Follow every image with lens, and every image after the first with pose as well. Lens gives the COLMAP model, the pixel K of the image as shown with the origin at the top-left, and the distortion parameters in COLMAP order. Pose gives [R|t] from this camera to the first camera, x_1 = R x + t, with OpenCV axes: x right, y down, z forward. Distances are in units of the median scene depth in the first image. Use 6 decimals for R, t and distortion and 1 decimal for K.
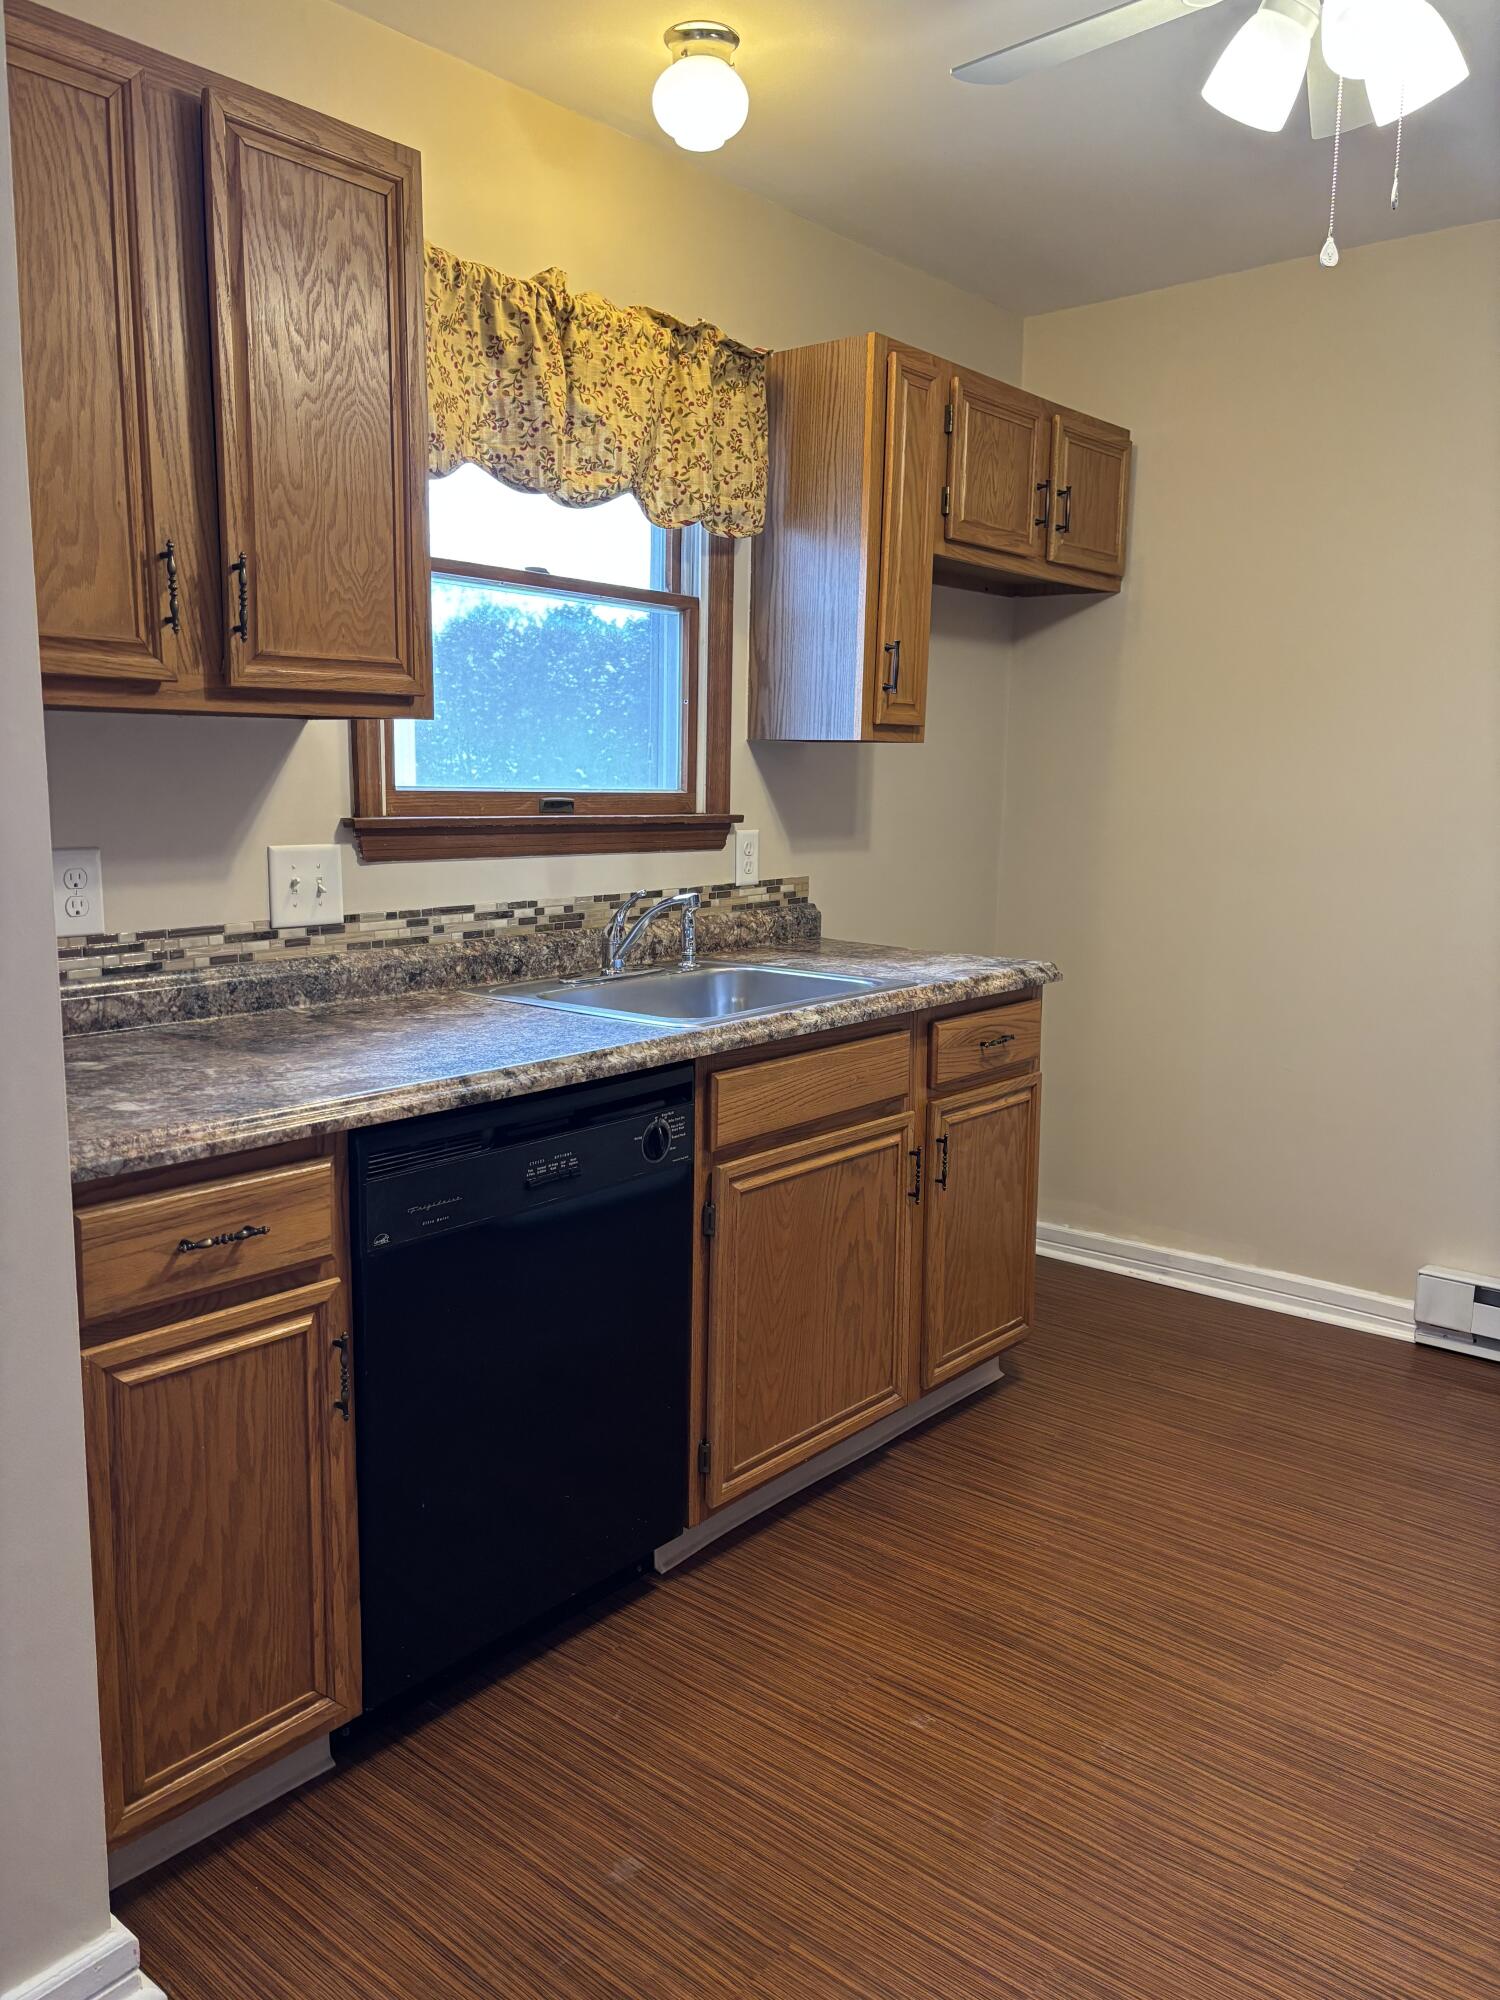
lens RADIAL K [[1543.0, 0, 750.0], [0, 1543.0, 1000.0], [0, 0, 1]] dist [0.082647, -0.086722]
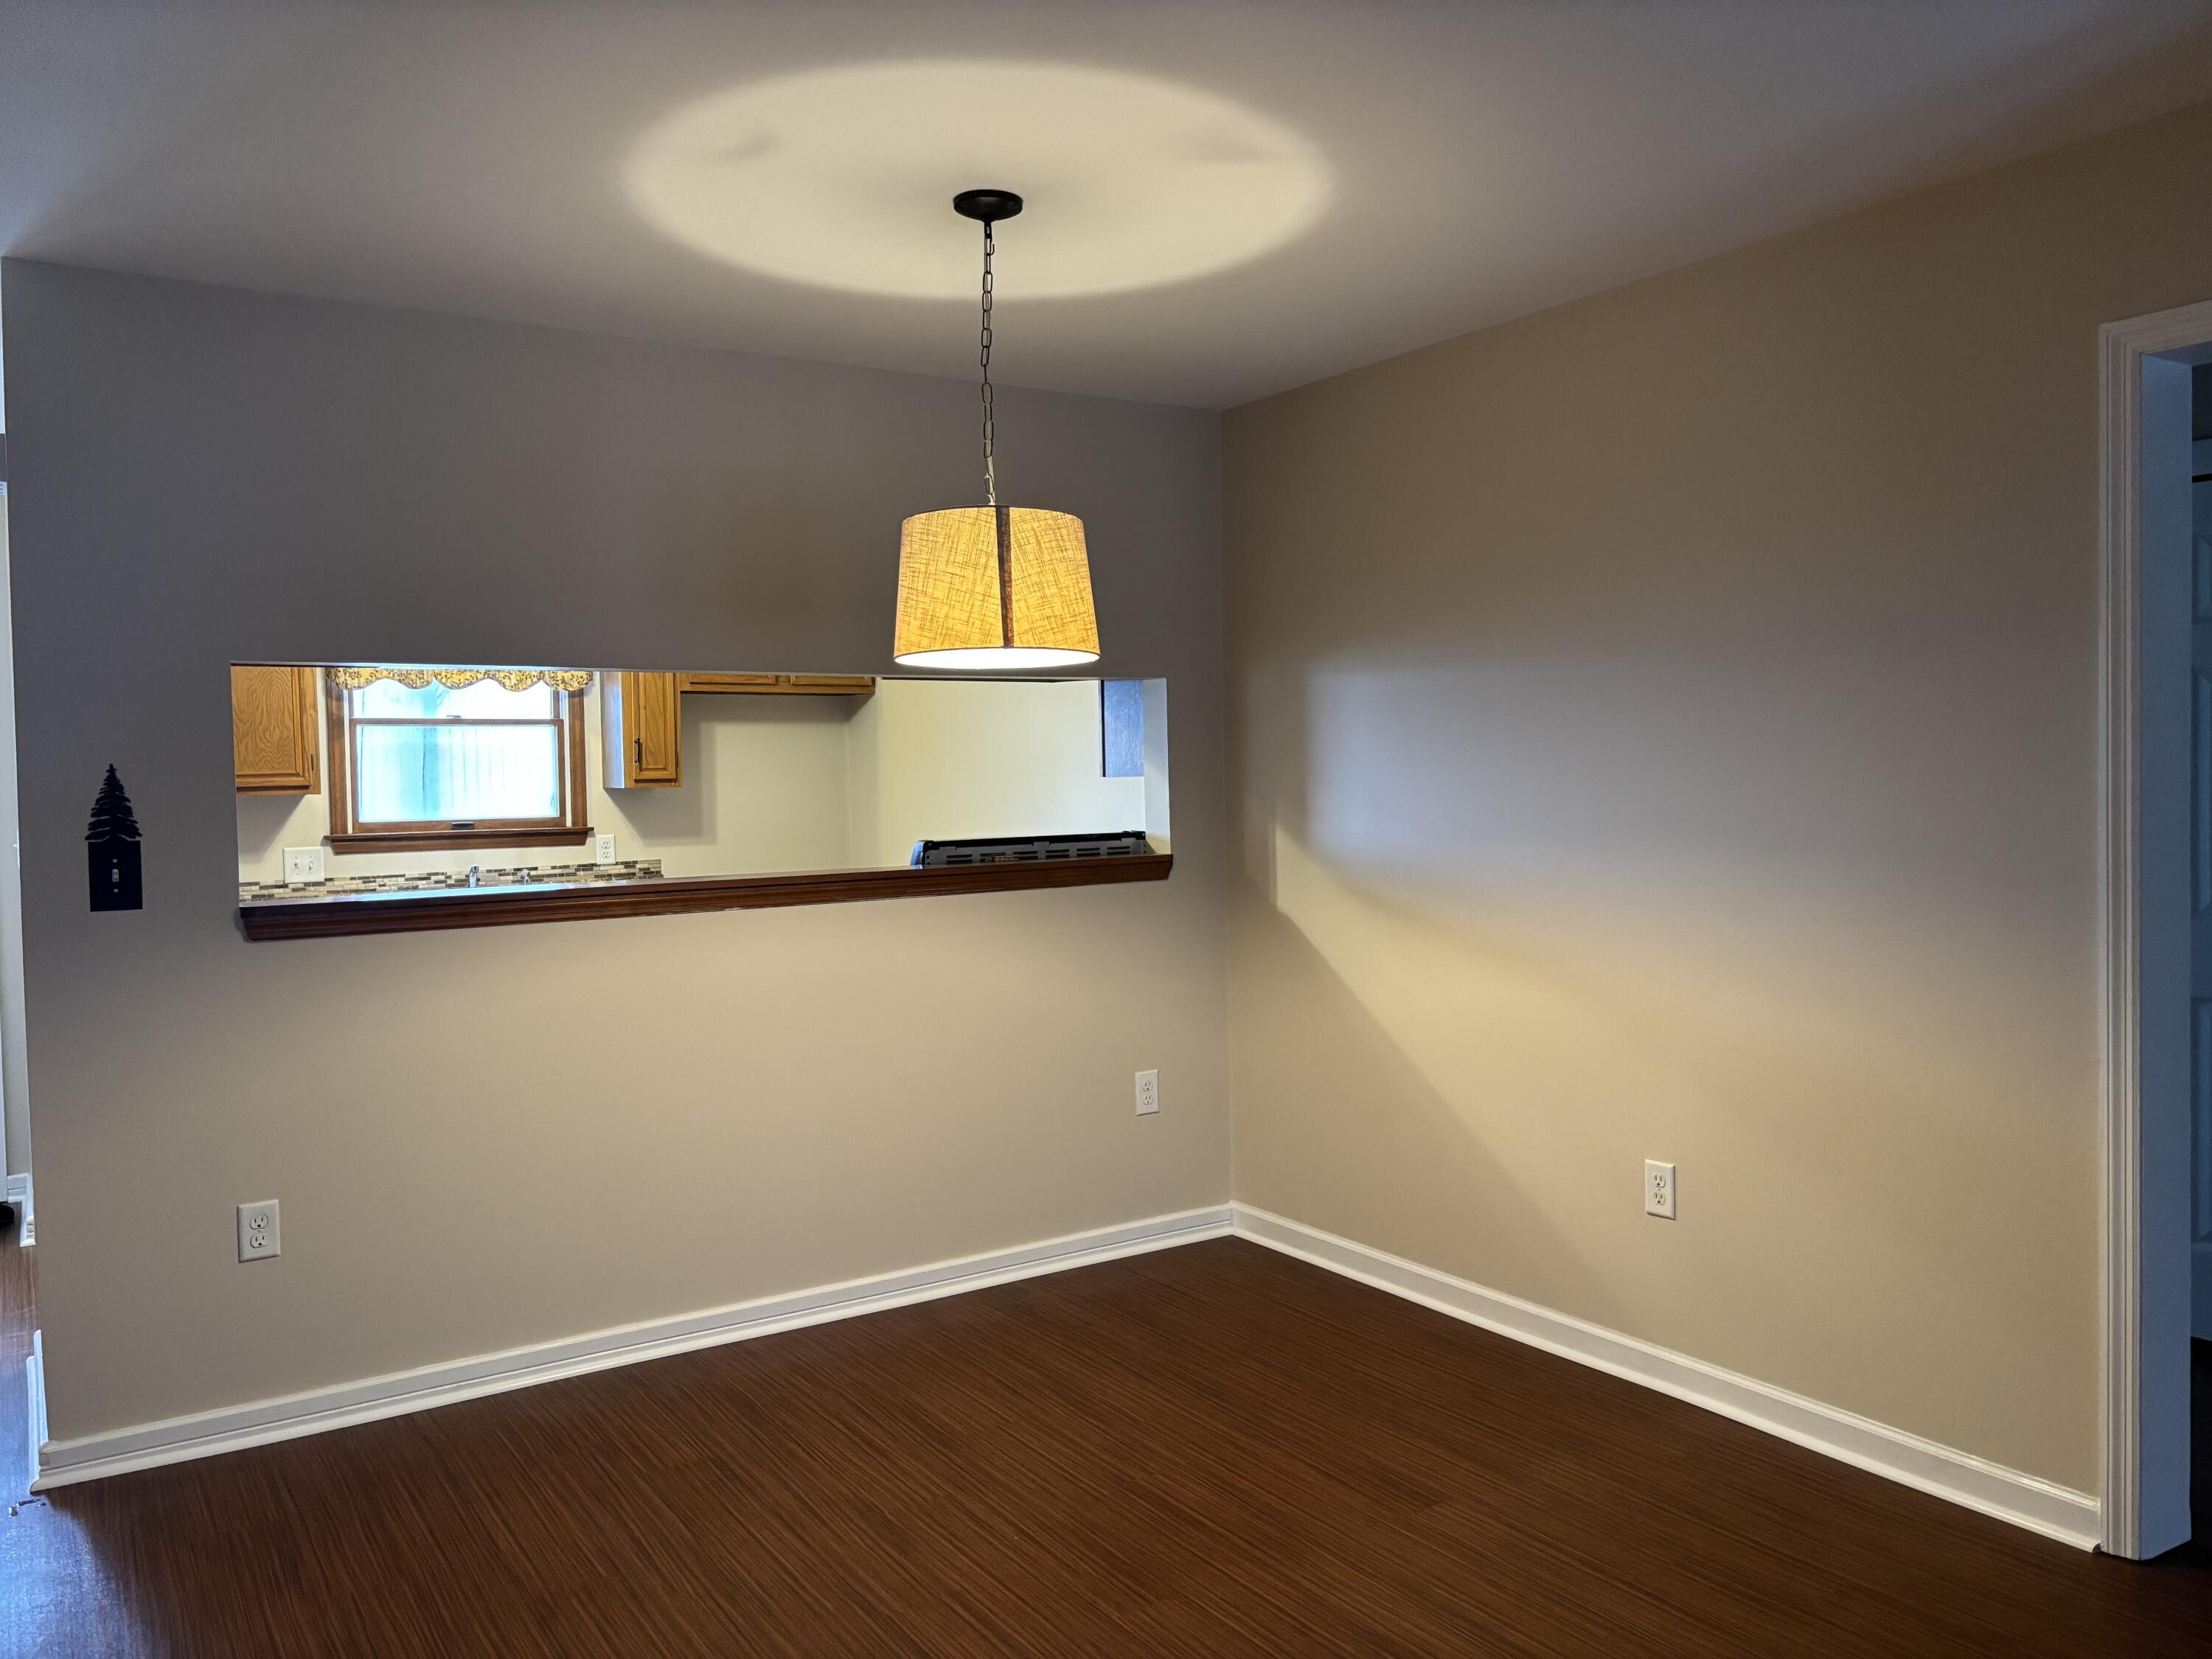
lens RADIAL K [[1641.9, 0, 1106.0], [0, 1641.9, 829.5], [0, 0, 1]] dist [0.032630, -0.048631]
pose [[0.961959, -0.026181, -0.271936, 1.330057], [-0.004731, 0.993651, -0.112404, 0.125007], [0.273153, 0.109414, 0.955728, -0.886960]]
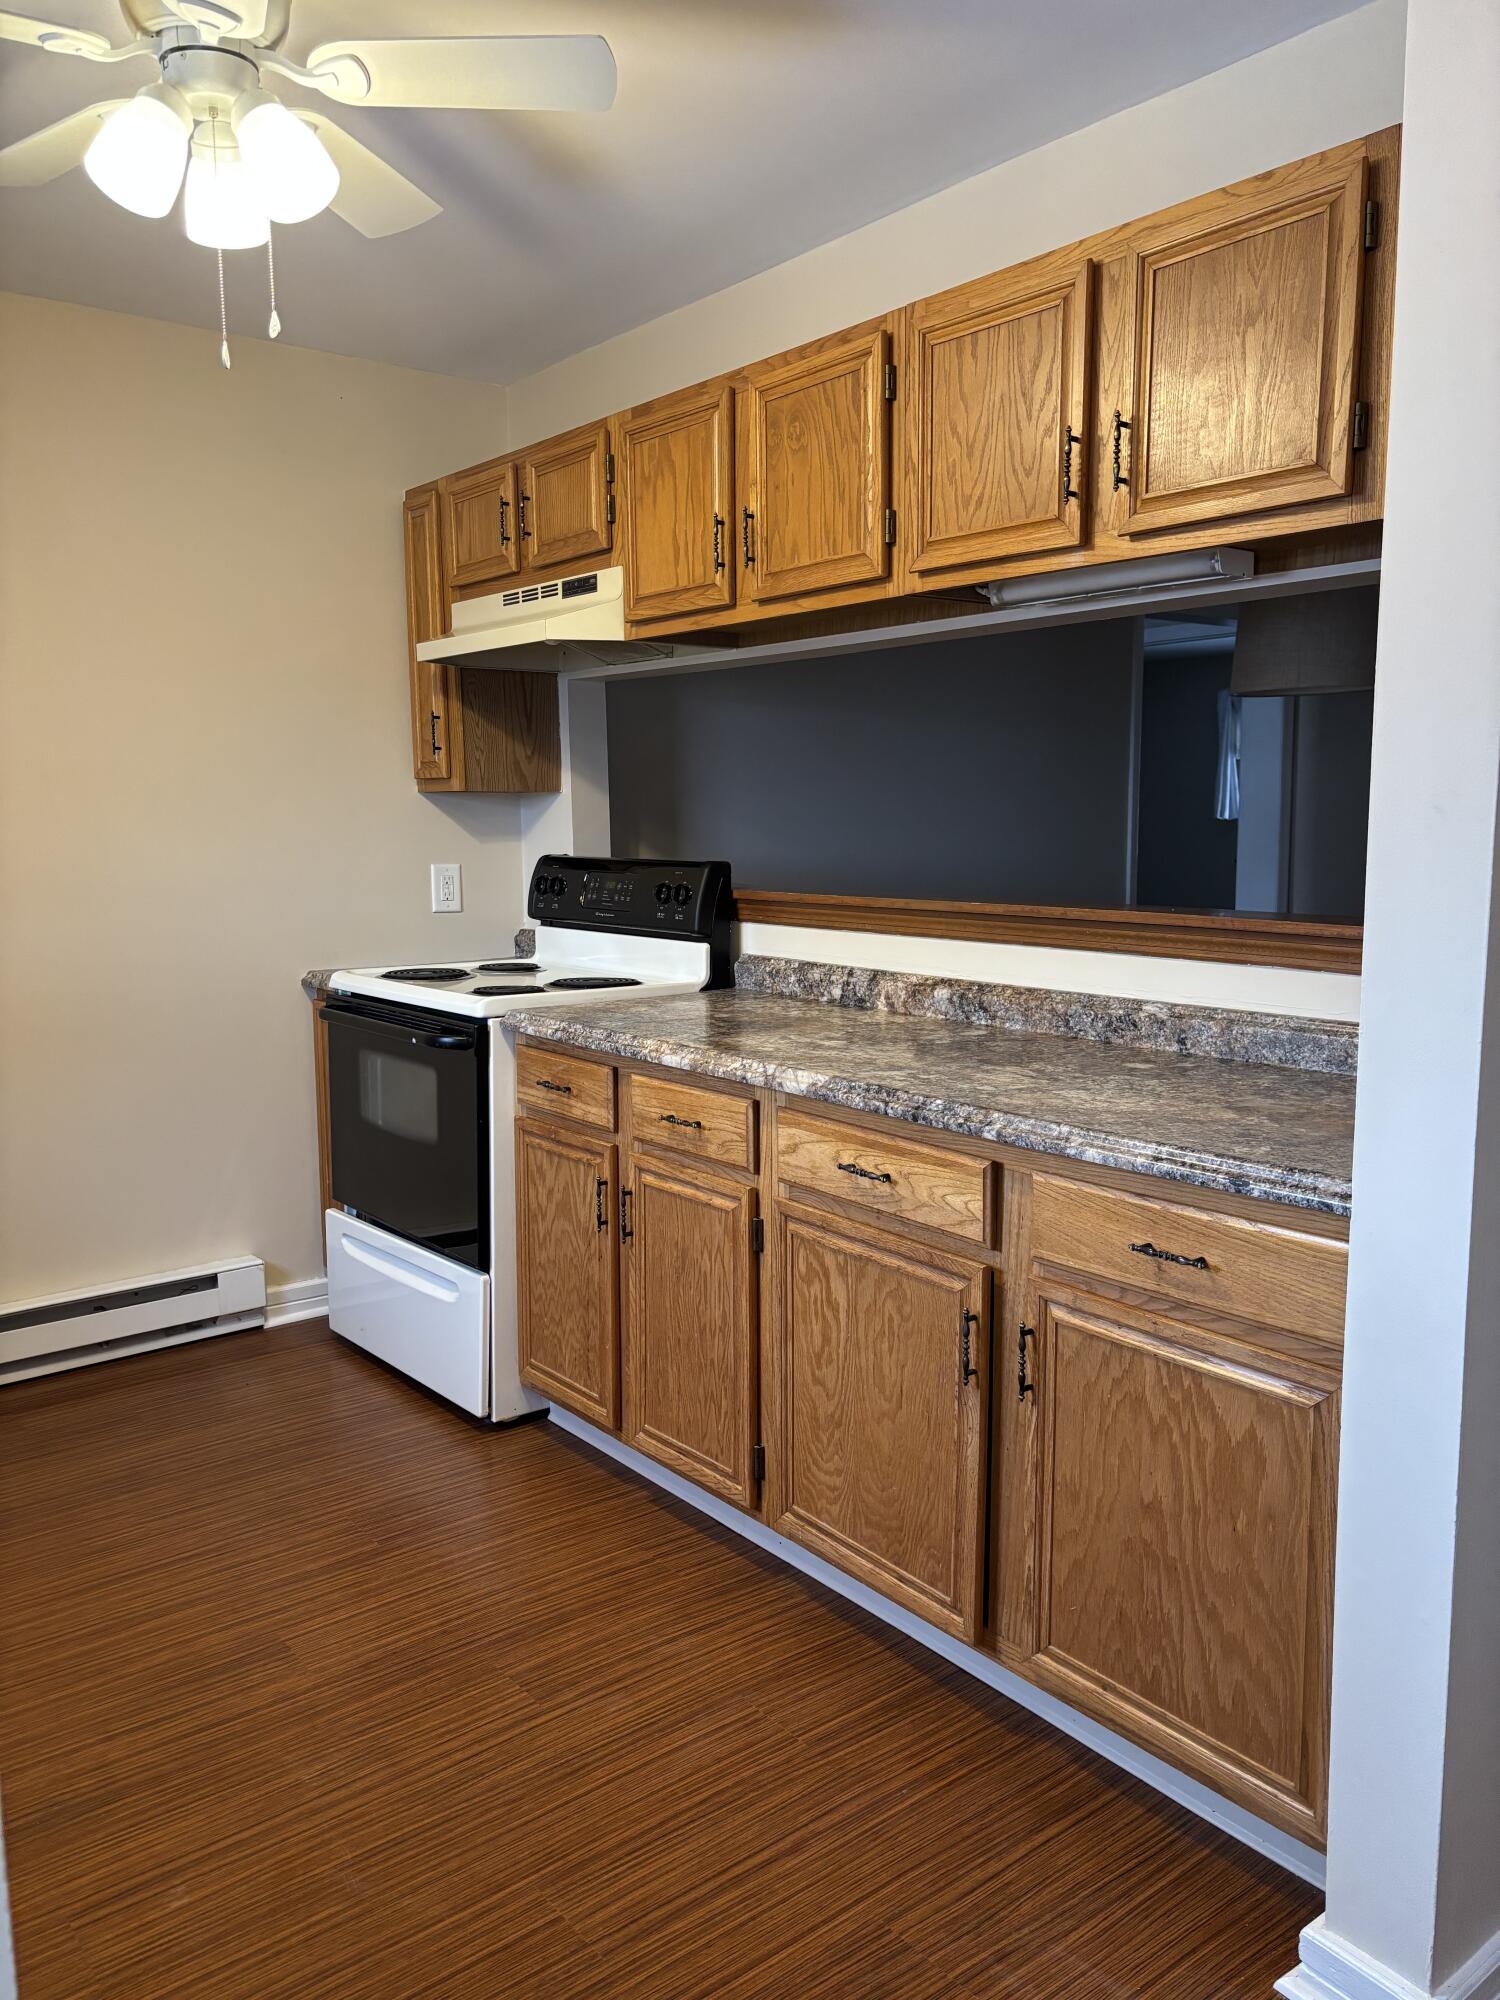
lens RADIAL K [[1543.0, 0, 750.0], [0, 1543.0, 1000.0], [0, 0, 1]] dist [0.082647, -0.086722]
pose [[0.197368, -0.146383, 0.969339, -1.082519], [0.161989, 0.980066, 0.115020, -0.156885], [-0.966853, 0.134321, 0.217146, 0.738785]]
